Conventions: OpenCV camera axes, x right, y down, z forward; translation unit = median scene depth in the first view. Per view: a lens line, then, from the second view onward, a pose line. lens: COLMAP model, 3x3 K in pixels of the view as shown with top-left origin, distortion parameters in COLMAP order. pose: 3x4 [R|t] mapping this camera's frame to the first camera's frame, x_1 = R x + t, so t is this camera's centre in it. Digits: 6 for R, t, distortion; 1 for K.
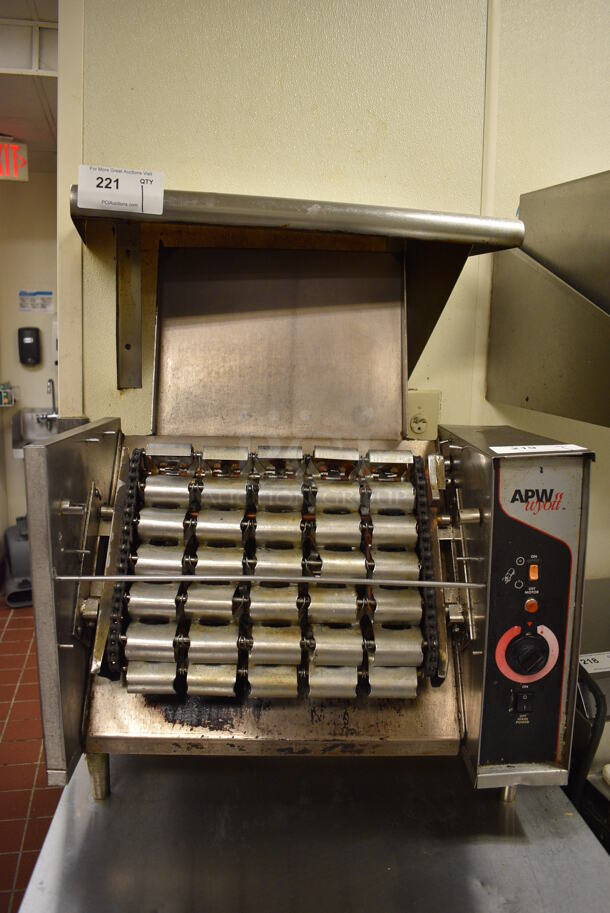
lens RADIAL K [[692.3, 0, 304.0], [0, 692.3, 454.6], [0, 0, 1]] dist [-0.109700, 0.024261]
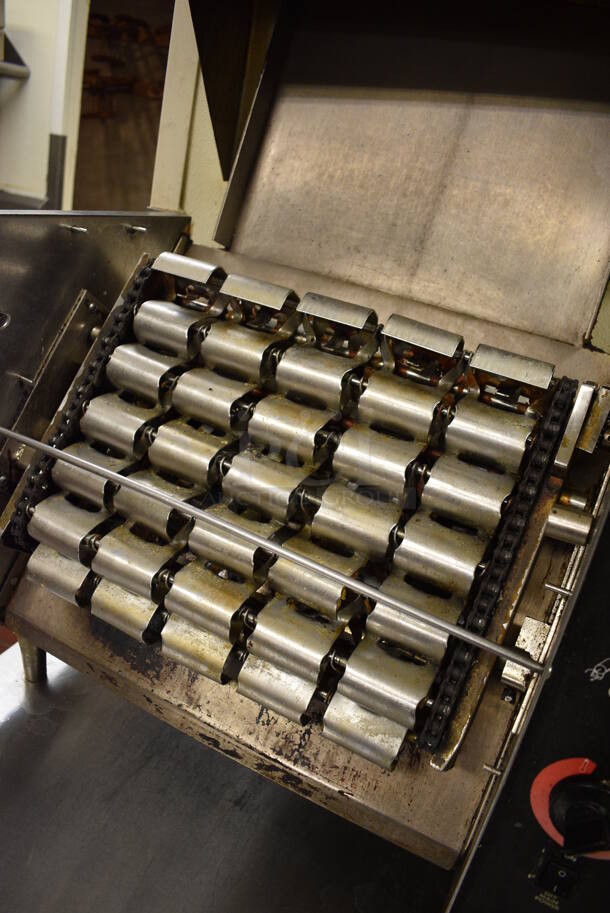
lens RADIAL K [[692.3, 0, 314.7], [0, 692.3, 451.7], [0, 0, 1]] dist [-0.109700, 0.024261]
pose [[0.875009, 0.311792, -0.370331, 0.227871], [-0.231171, 0.941235, 0.246247, -0.033464], [0.425346, -0.129858, 0.895666, 0.464472]]
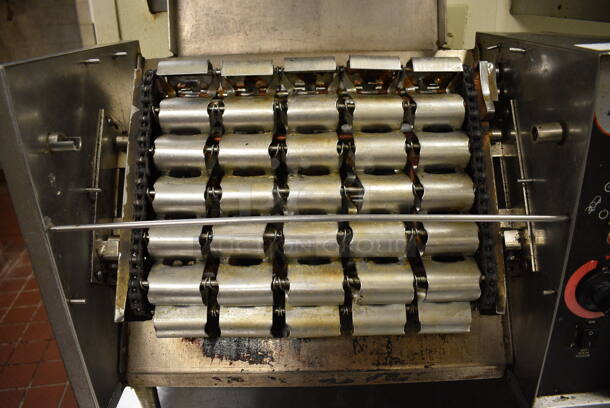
lens RADIAL K [[462.6, 0, 302.1], [0, 462.6, 203.3], [0, 0, 1]] dist [-0.109700, 0.024261]
pose [[0.998329, -0.033919, -0.046790, -0.025083], [0.044441, 0.968156, 0.246373, 0.025866], [0.036943, -0.248041, 0.968045, 0.426978]]
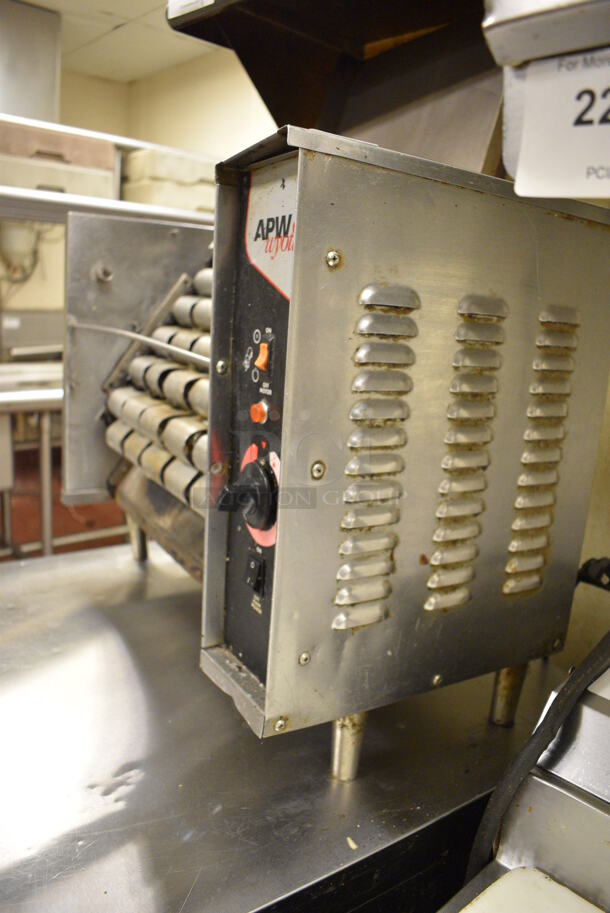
lens RADIAL K [[692.3, 0, 306.4], [0, 692.3, 457.2], [0, 0, 1]] dist [-0.109700, 0.024261]
pose [[0.495795, 0.202073, -0.844603, 0.817614], [-0.185920, 0.974701, 0.124061, 0.160927], [0.848305, 0.095520, 0.520821, 0.651703]]
